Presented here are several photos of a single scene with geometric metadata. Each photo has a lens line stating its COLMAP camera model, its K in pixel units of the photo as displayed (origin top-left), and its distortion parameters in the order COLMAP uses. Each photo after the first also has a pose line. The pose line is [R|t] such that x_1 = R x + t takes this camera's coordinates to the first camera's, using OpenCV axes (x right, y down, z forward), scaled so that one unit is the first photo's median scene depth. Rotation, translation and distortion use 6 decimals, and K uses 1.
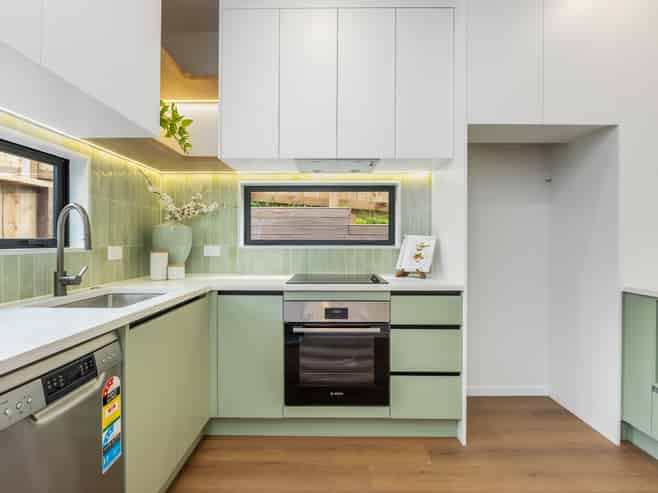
lens RADIAL K [[331.4, 0, 328.3], [0, 331.4, 243.2], [0, 0, 1]] dist [-0.007524, -0.000480]
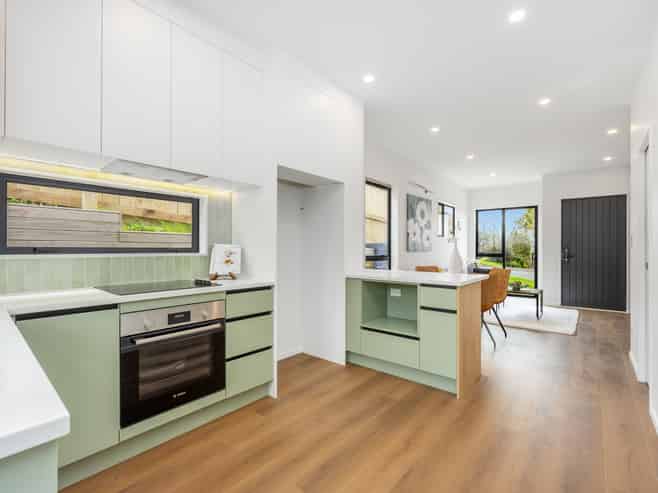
lens RADIAL K [[308.2, 0, 329.7], [0, 308.2, 249.5], [0, 0, 1]] dist [0.002476, 0.000753]
pose [[0.637614, -0.000103, 0.770356, -0.417183], [0.003366, 0.999991, -0.002652, -0.000483], [-0.770348, 0.004285, 0.637609, 0.008116]]
